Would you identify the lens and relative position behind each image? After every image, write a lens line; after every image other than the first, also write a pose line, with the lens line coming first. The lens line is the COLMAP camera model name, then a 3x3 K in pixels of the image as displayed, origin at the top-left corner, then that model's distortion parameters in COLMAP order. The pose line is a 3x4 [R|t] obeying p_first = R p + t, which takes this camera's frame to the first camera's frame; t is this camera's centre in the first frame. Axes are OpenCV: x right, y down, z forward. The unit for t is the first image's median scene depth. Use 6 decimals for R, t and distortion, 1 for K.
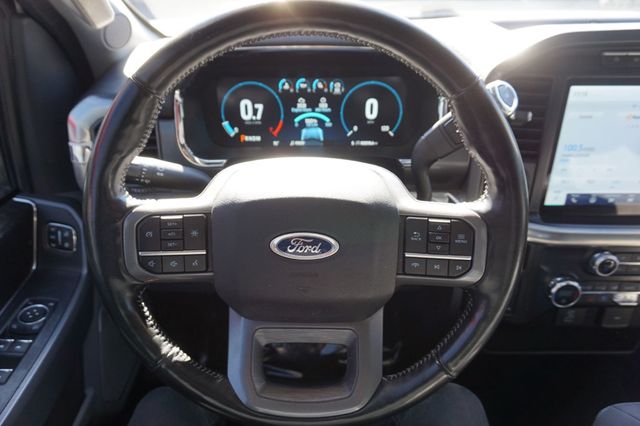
lens RADIAL K [[429.0, 0, 321.4], [0, 429.0, 210.0], [0, 0, 1]] dist [-0.021338, 0.015486]
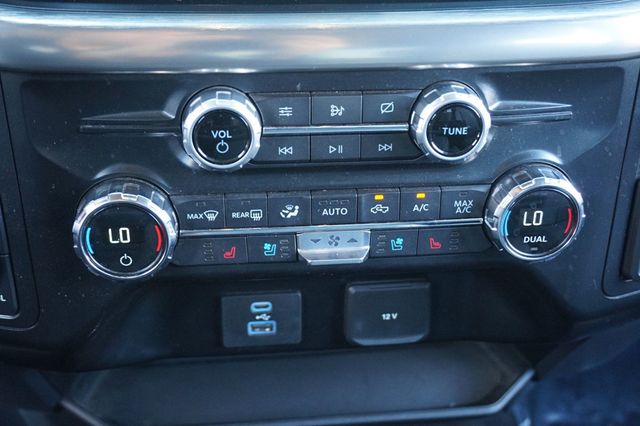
lens RADIAL K [[791.5, 0, 318.6], [0, 791.5, 213.5], [0, 0, 1]] dist [-0.010588, 0.000000]
pose [[0.992447, -0.043261, 0.114795, 0.586717], [0.040222, 0.998780, 0.028660, 0.152681], [-0.115895, -0.023826, 0.992976, 0.369620]]
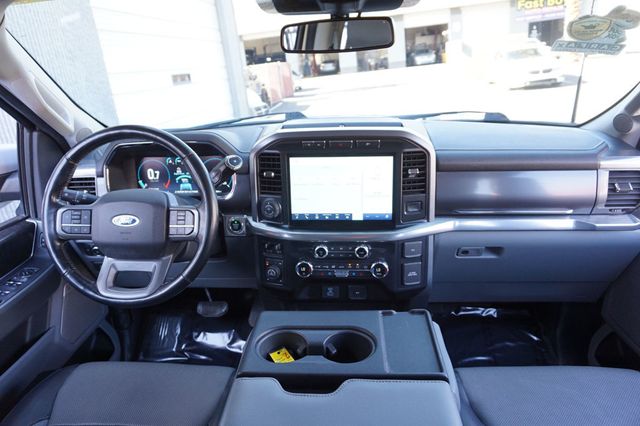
lens RADIAL K [[429.0, 0, 311.3], [0, 429.0, 215.2], [0, 0, 1]] dist [-0.021338, 0.015486]
pose [[0.995826, -0.003936, -0.091188, 0.696127], [-0.012271, 0.984226, -0.176489, 0.263235], [0.090444, 0.176872, 0.980070, -0.732767]]
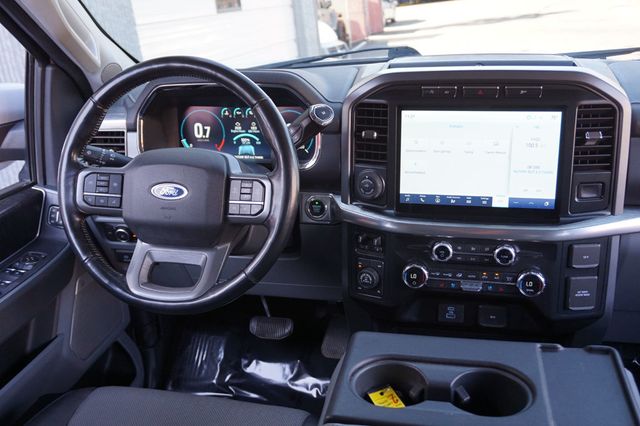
lens RADIAL K [[619.6, 0, 314.6], [0, 619.6, 214.1], [0, 0, 1]] dist [0.006093, 0.000000]
pose [[0.973059, 0.044449, -0.226230, 0.621533], [-0.081307, 0.984355, -0.156313, 0.290971], [0.215742, 0.170496, 0.961450, -0.718047]]
